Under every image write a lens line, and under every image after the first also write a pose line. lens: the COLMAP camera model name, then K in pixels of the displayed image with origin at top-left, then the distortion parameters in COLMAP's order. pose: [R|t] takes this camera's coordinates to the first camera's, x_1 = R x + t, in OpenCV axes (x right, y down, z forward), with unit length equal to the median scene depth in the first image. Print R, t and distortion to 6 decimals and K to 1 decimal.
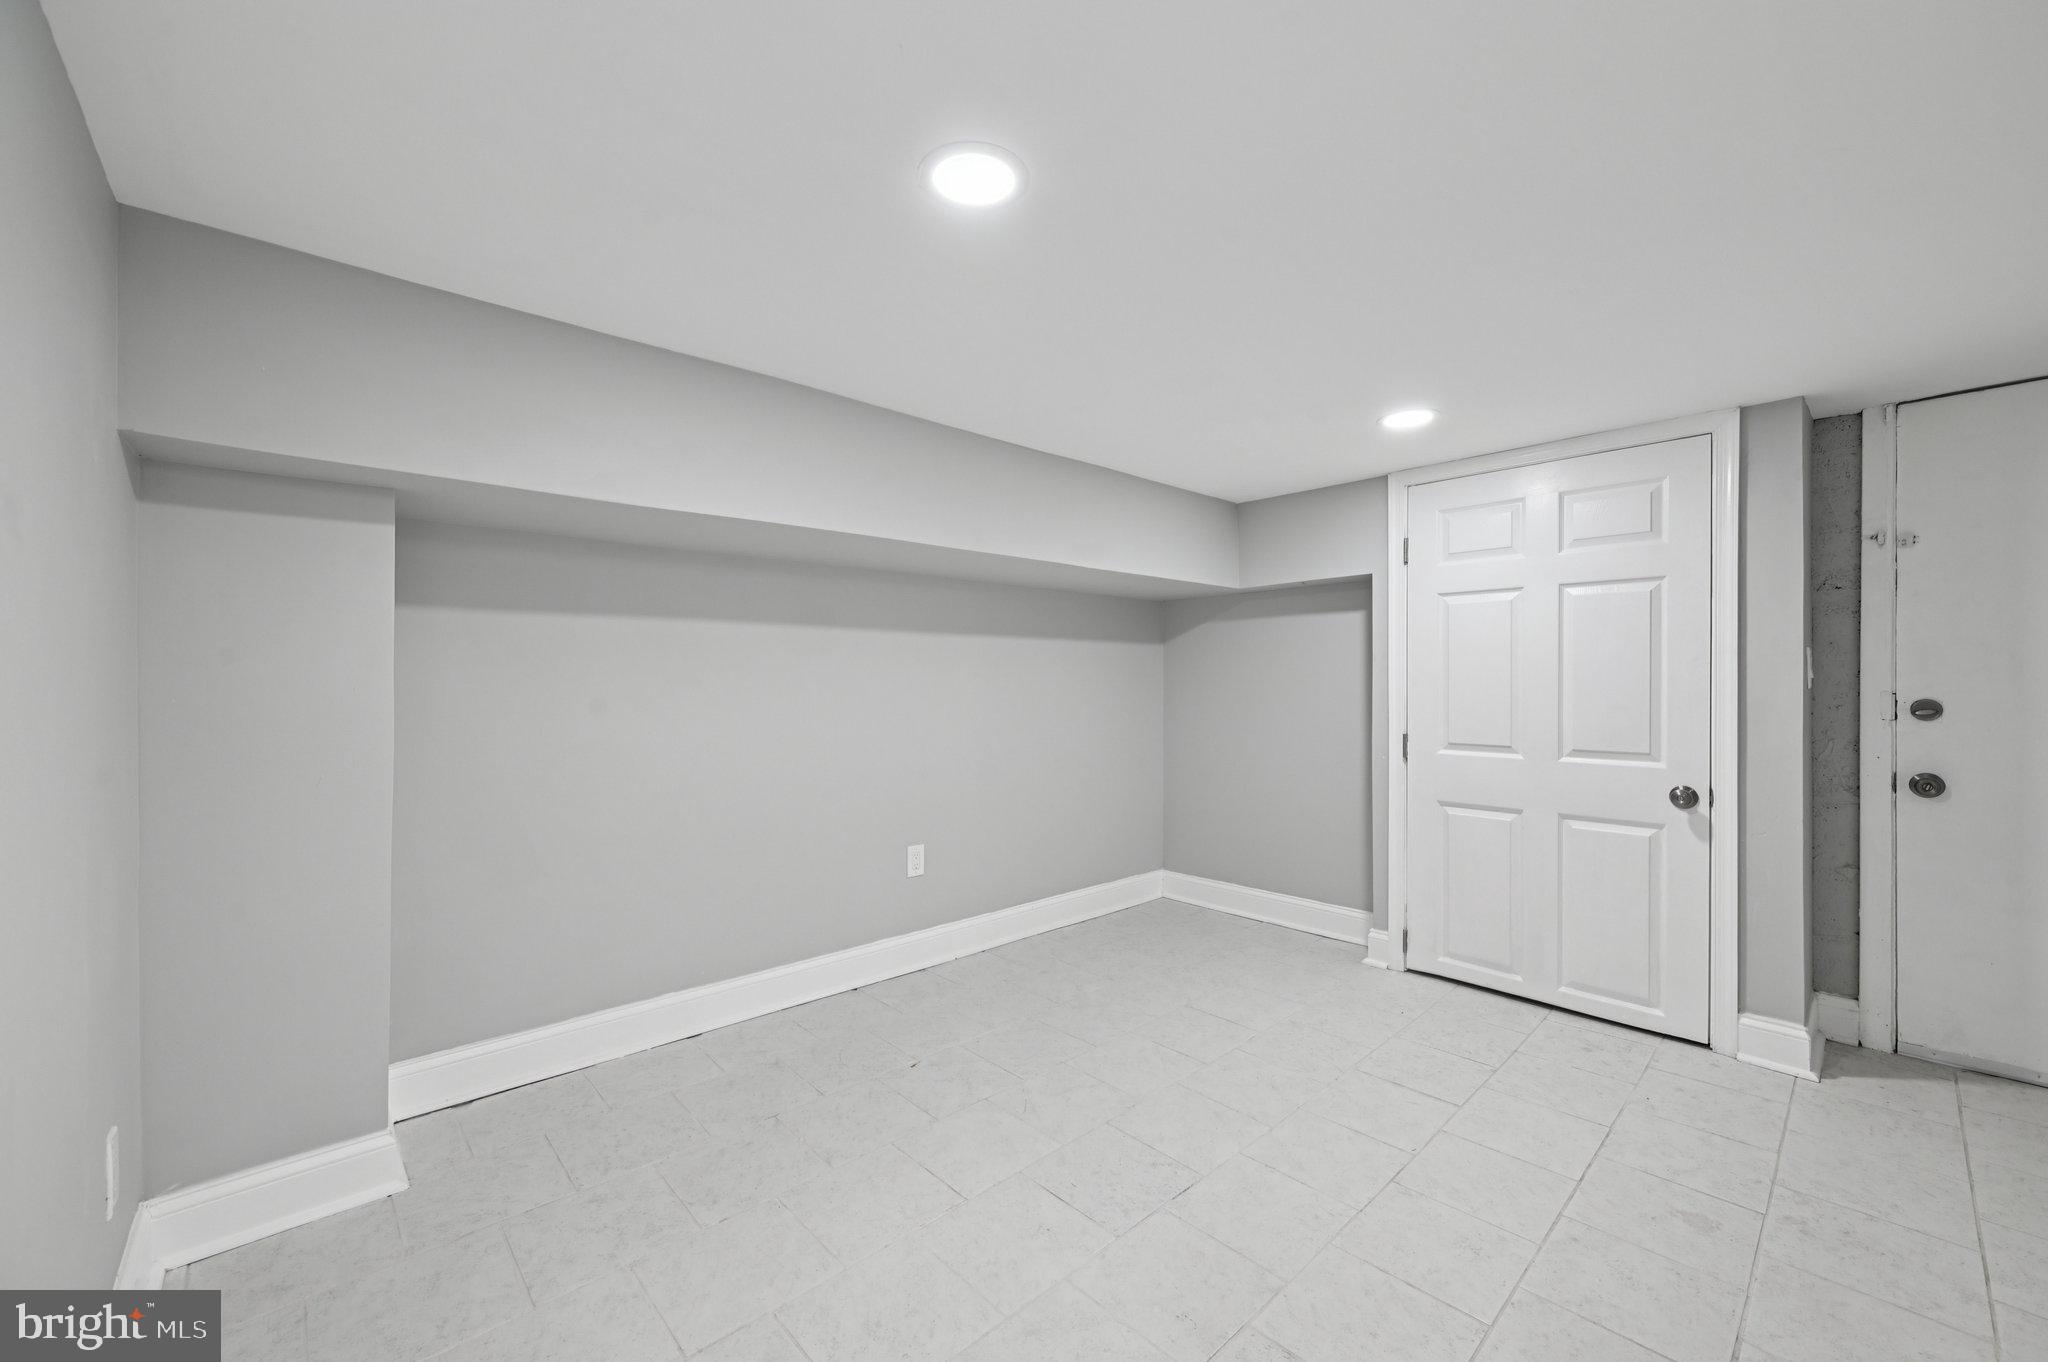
lens RADIAL K [[806.0, 0, 1030.0], [0, 806.0, 688.2], [0, 0, 1]] dist [-0.000499, -0.000063]
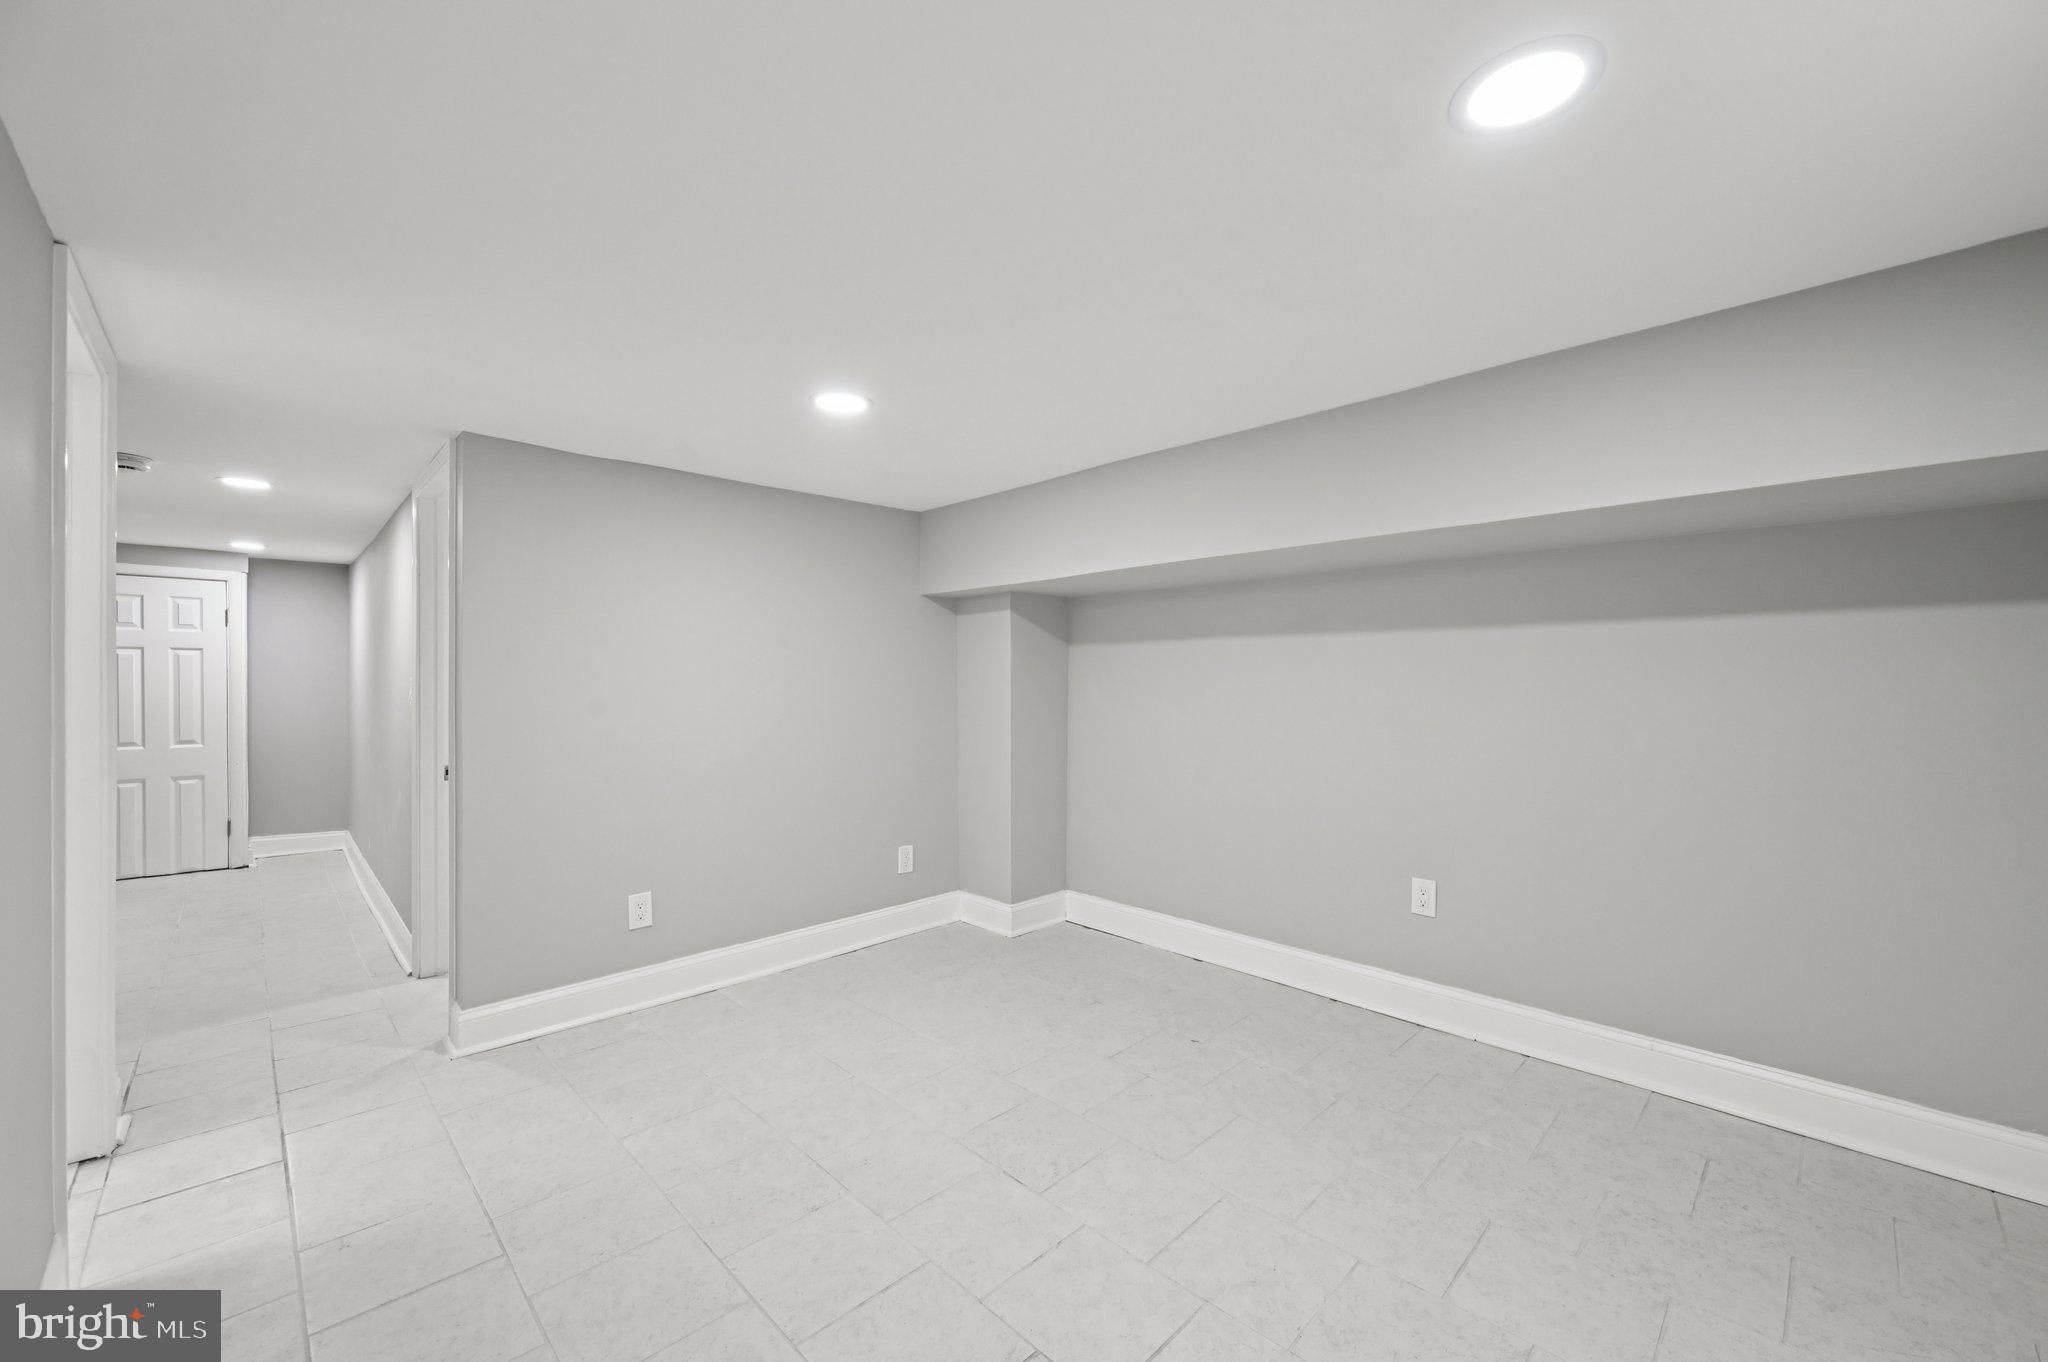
lens RADIAL K [[806.0, 0, 1030.0], [0, 806.0, 688.2], [0, 0, 1]] dist [-0.000499, -0.000063]
pose [[0.017342, 0.005552, -0.999834, 1.054351], [-0.005708, 0.999969, 0.005454, -0.012058], [0.999833, 0.005613, 0.017373, 0.858066]]
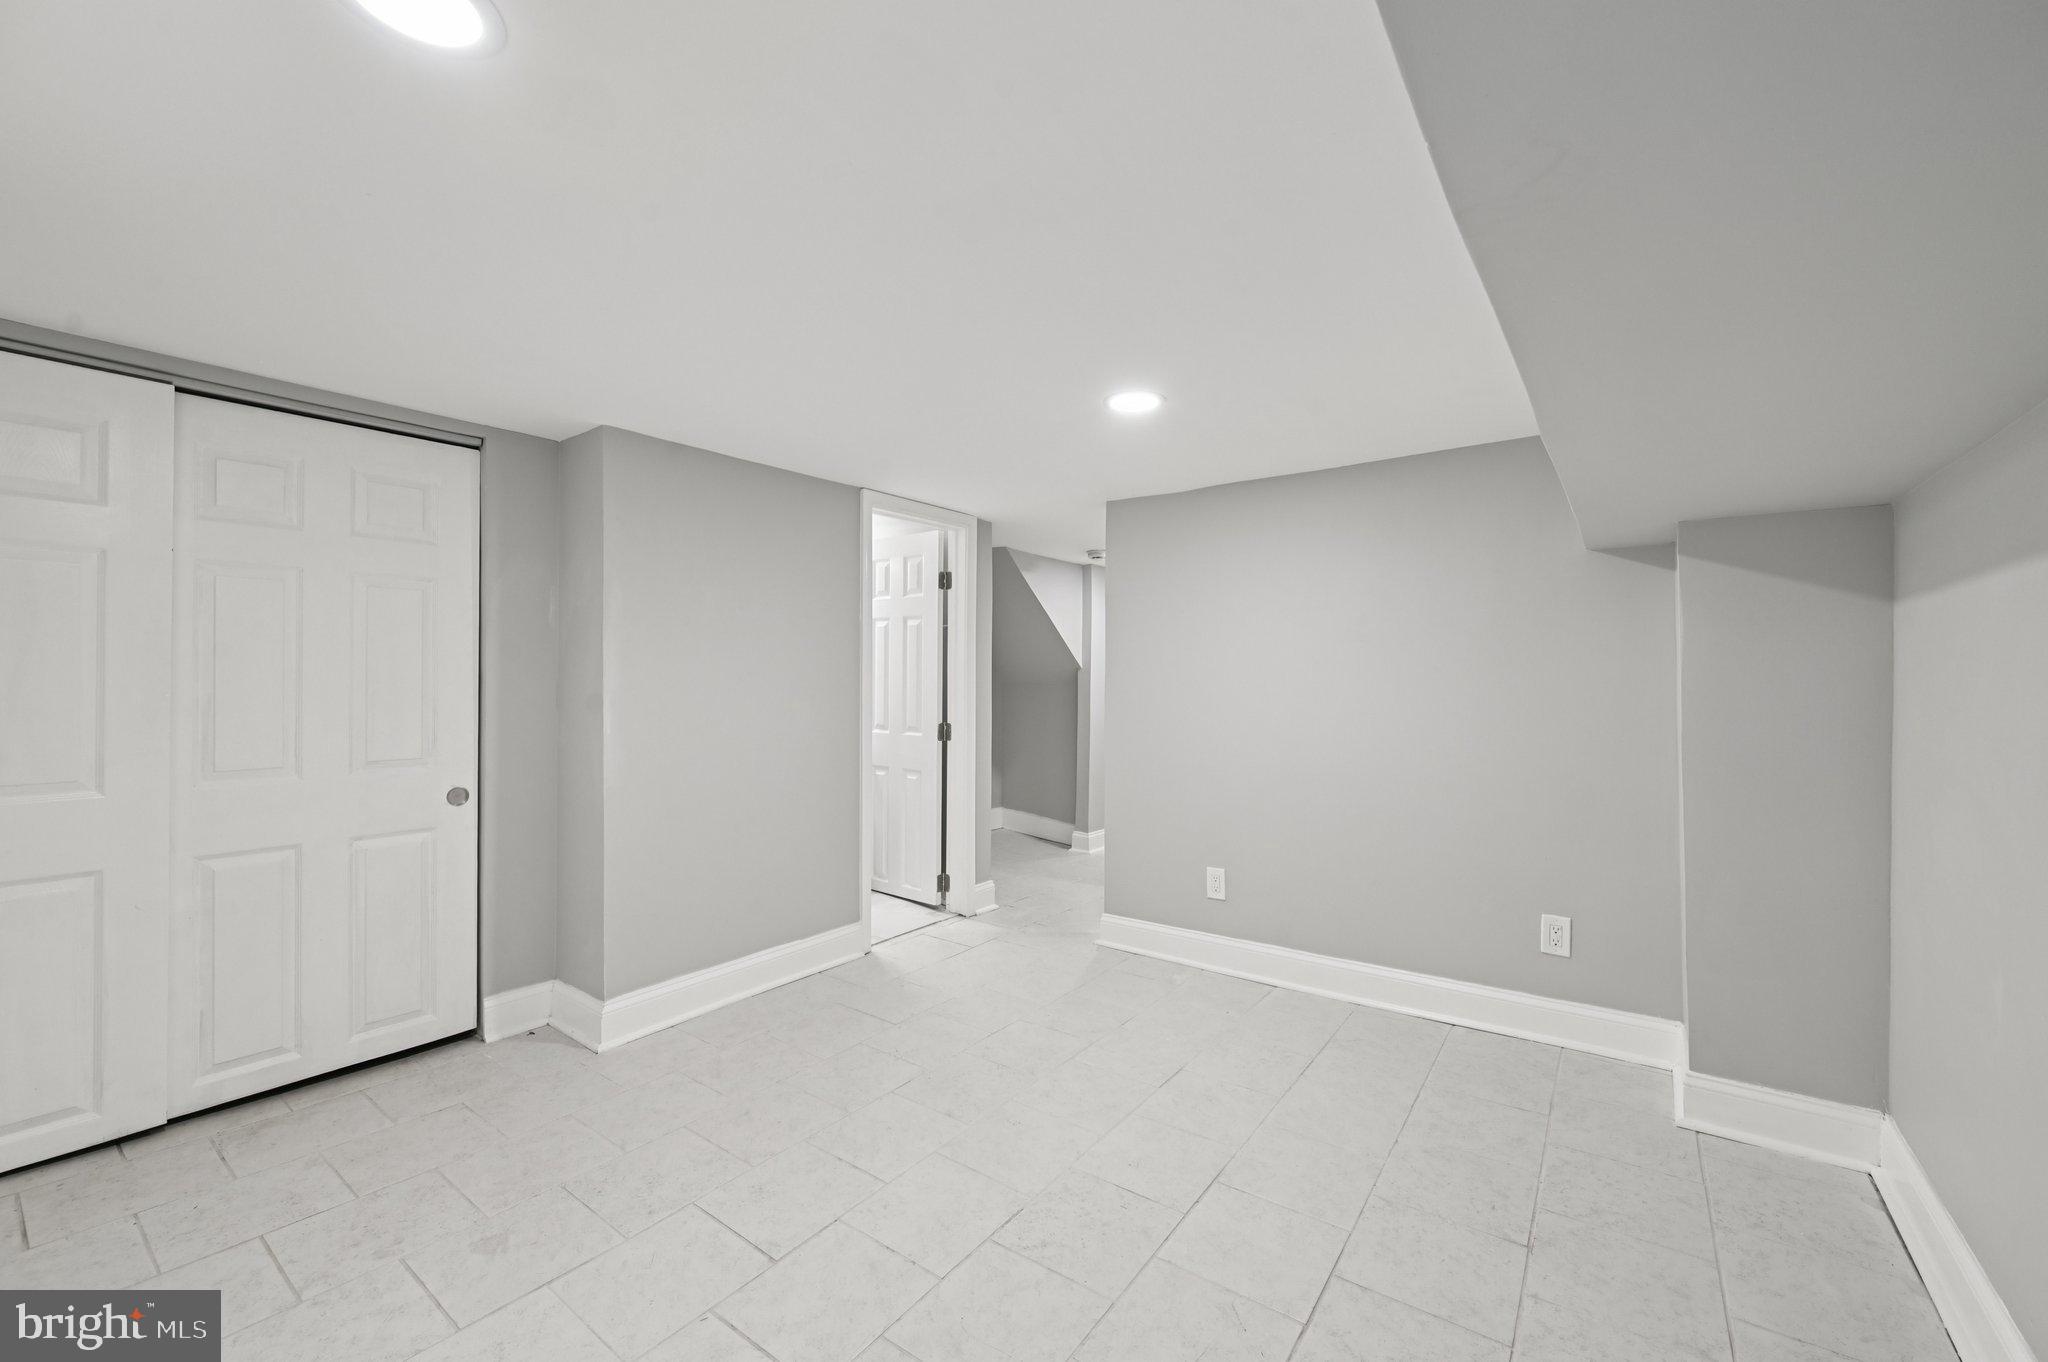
lens RADIAL K [[806.0, 0, 1030.0], [0, 806.0, 688.2], [0, 0, 1]] dist [-0.000499, -0.000063]
pose [[-0.982524, 0.002926, -0.186114, 0.298046], [-0.000912, 0.999789, 0.020530, -0.026660], [0.186135, 0.020340, -0.982314, 1.667985]]
